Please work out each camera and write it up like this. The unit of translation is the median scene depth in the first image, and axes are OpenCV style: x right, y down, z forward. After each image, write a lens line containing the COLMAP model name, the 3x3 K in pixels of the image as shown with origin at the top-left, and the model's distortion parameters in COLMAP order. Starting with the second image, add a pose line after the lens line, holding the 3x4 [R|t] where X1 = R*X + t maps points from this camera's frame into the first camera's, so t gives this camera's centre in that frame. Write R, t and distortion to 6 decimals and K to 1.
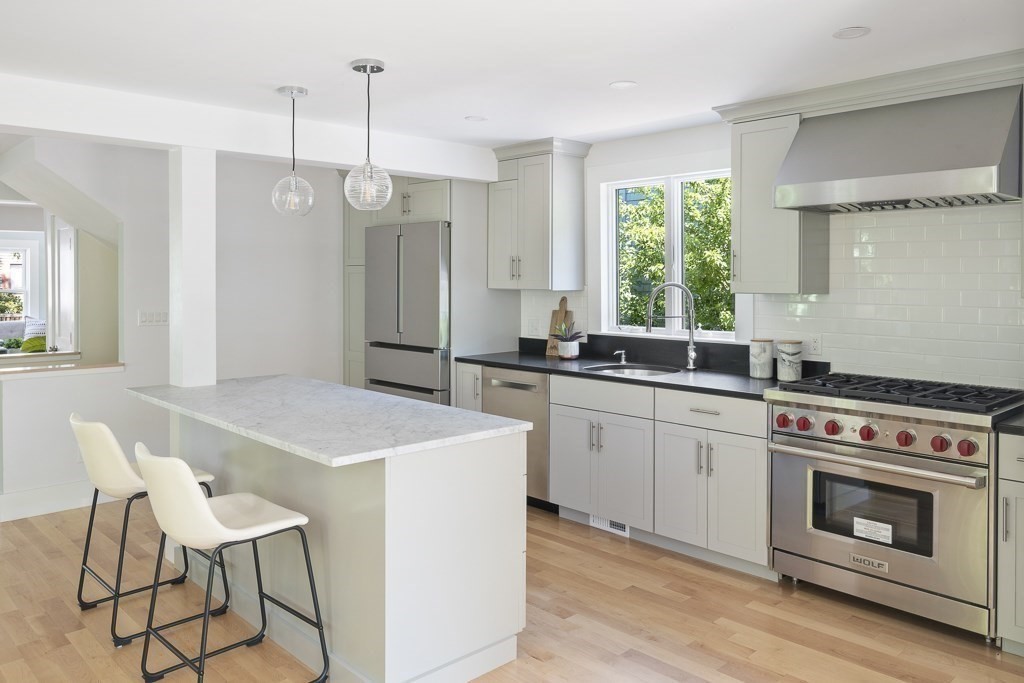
lens RADIAL K [[769.9, 0, 515.6], [0, 769.9, 295.1], [0, 0, 1]] dist [0.009603, 0.001789]
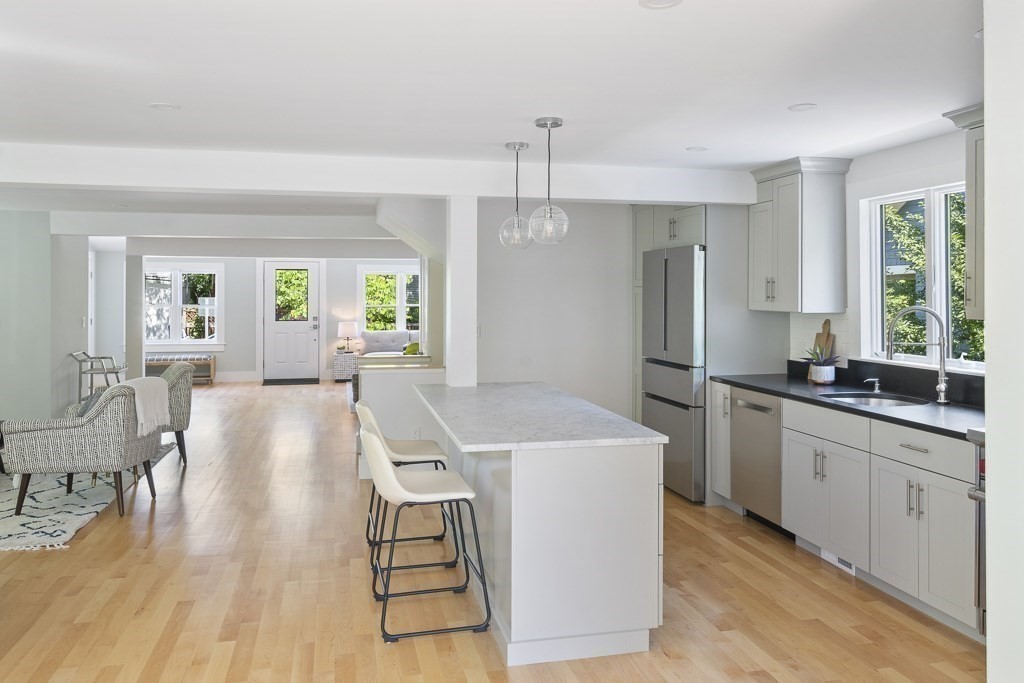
lens RADIAL K [[769.6, 0, 514.3], [0, 769.6, 303.0], [0, 0, 1]] dist [0.009170, 0.003787]
pose [[0.864502, 0.007007, -0.502581, 0.248091], [-0.012334, 0.999897, -0.007275, -0.007651], [0.502478, 0.012489, 0.864500, -0.030903]]
